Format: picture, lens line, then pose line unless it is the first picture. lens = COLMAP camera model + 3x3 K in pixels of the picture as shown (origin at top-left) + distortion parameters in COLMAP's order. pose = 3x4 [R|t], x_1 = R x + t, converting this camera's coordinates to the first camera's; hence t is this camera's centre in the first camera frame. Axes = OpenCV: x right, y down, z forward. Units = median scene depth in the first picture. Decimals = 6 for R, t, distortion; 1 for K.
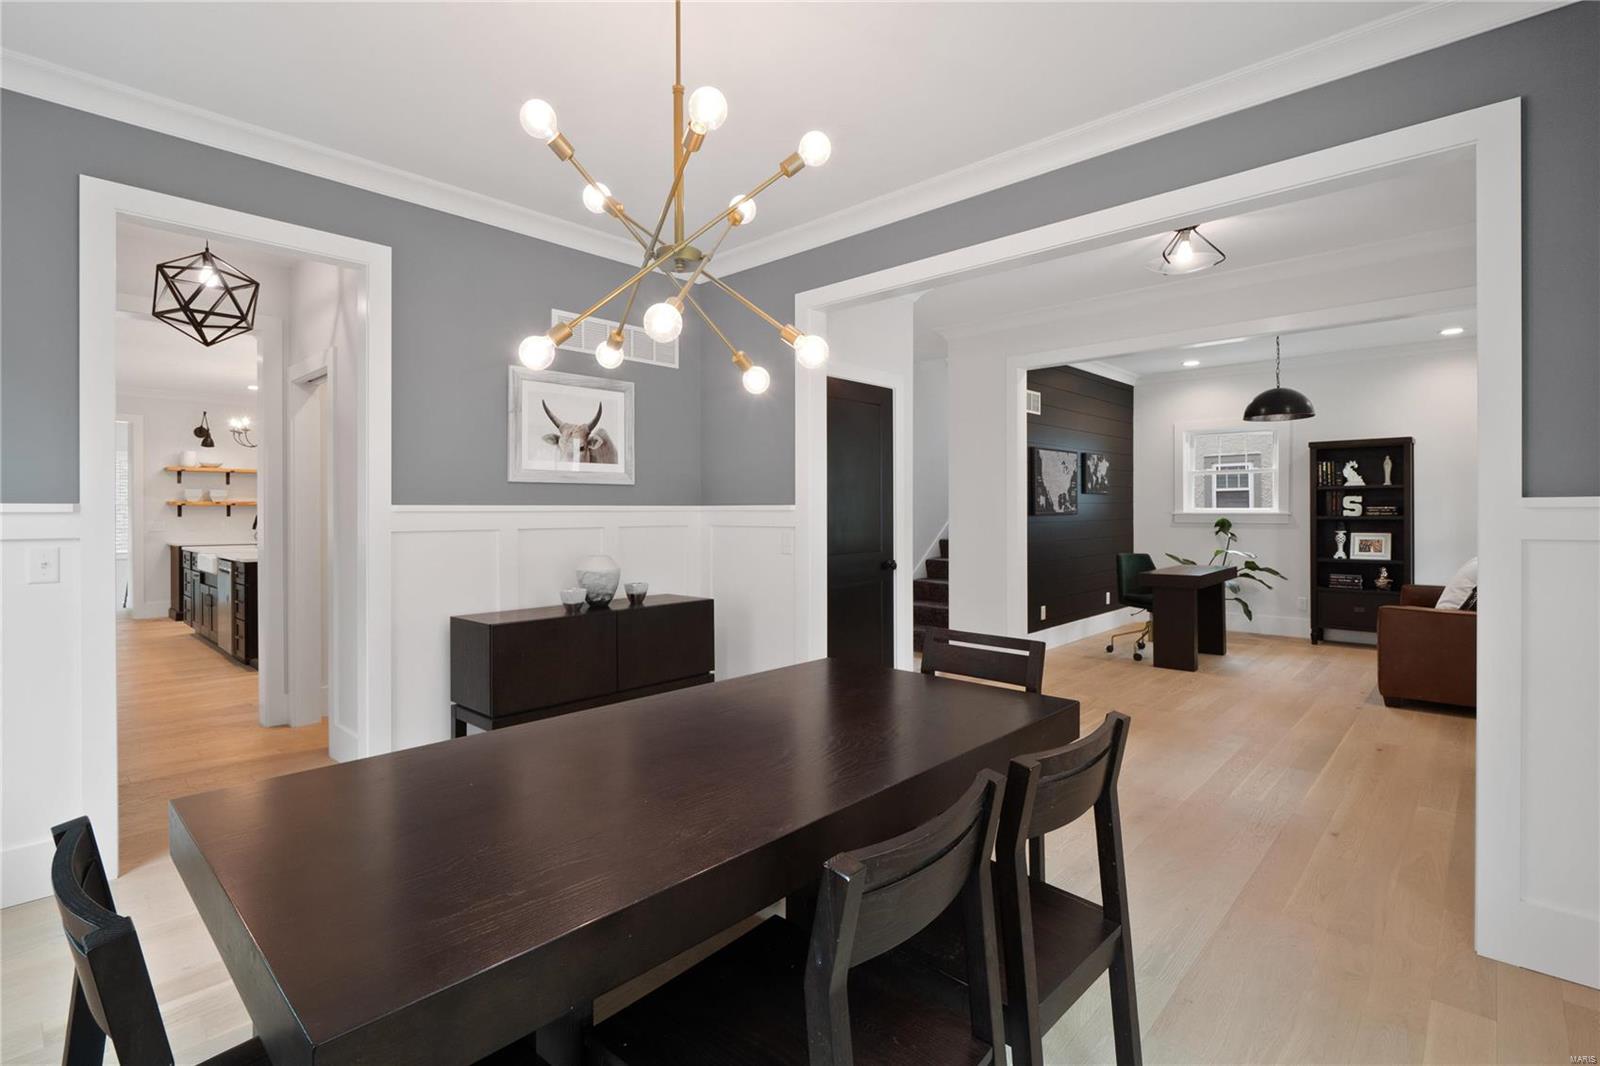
lens RADIAL K [[755.1, 0, 799.4], [0, 755.1, 512.2], [0, 0, 1]] dist [-0.006275, -0.000551]
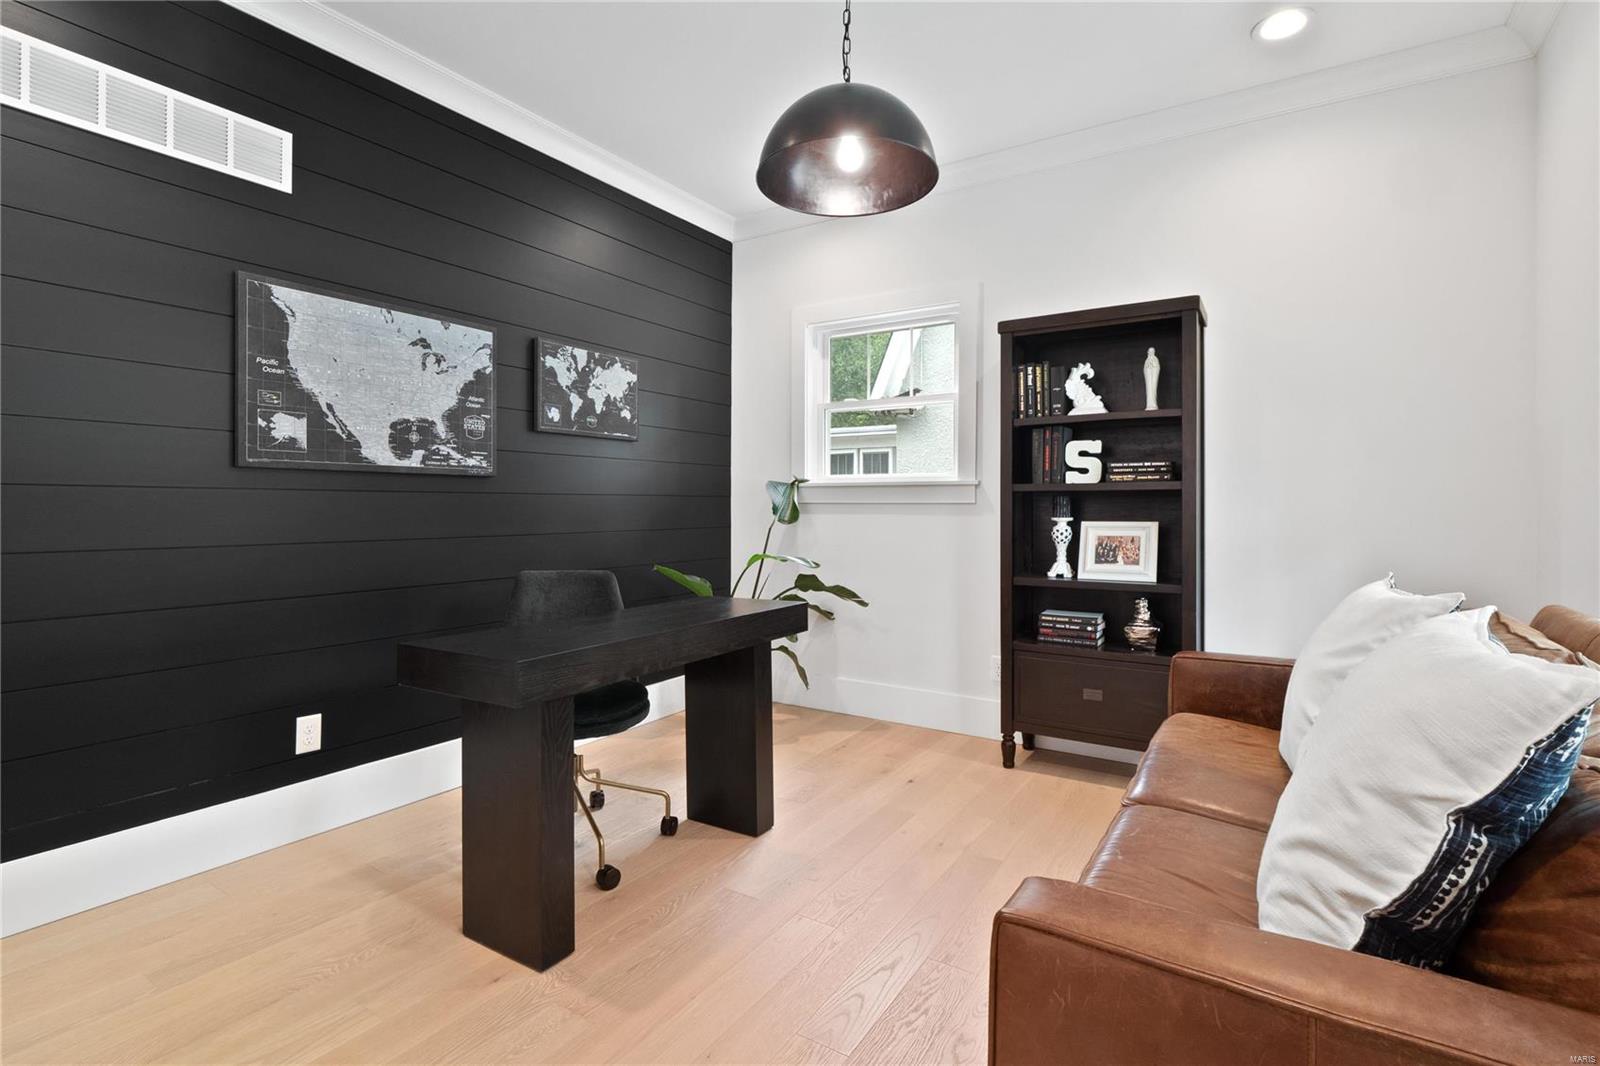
lens RADIAL K [[781.2, 0, 796.8], [0, 781.2, 502.1], [0, 0, 1]] dist [-0.003633, -0.000699]
pose [[0.979297, 0.006979, 0.202307, 0.472147], [-0.005573, 0.999956, -0.007518, 0.020374], [-0.202351, 0.006235, 0.979293, 0.576368]]
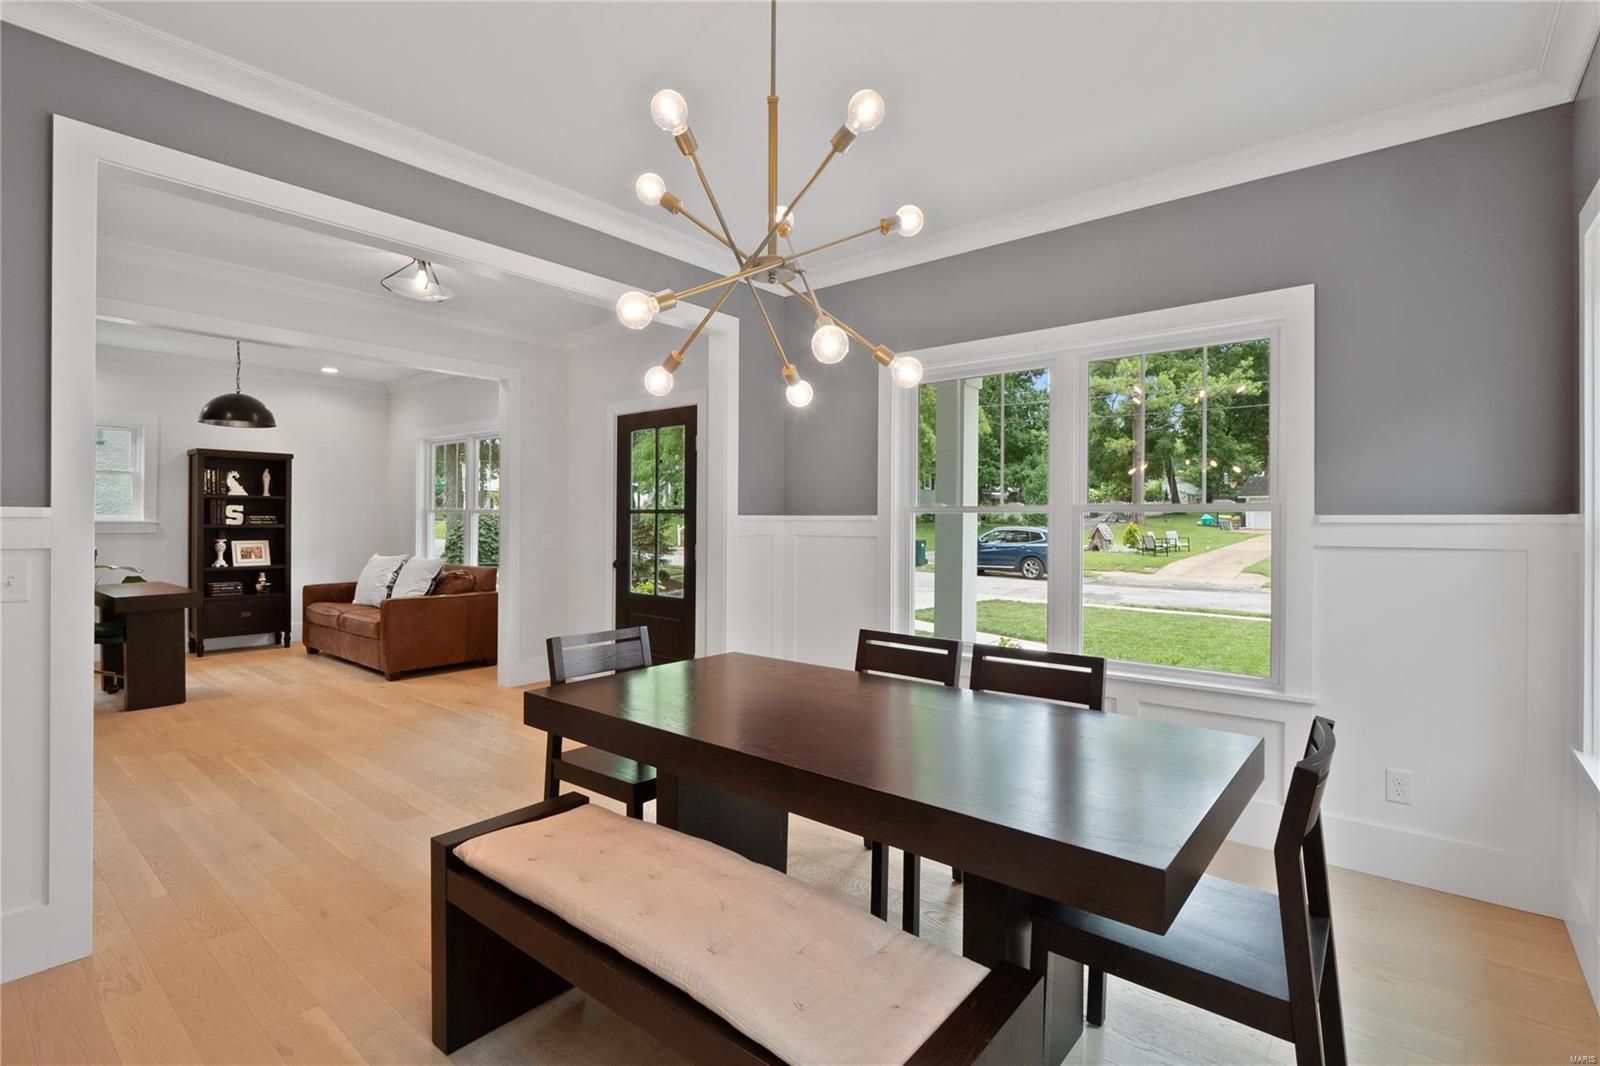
lens RADIAL K [[751.0, 0, 803.8], [0, 751.0, 521.8], [0, 0, 1]] dist [-0.014874, -0.000390]
pose [[-0.063398, 0.004304, 0.997979, -0.328547], [-0.004787, 0.999978, -0.004616, 0.002161], [-0.997977, -0.005070, -0.063376, 0.288664]]
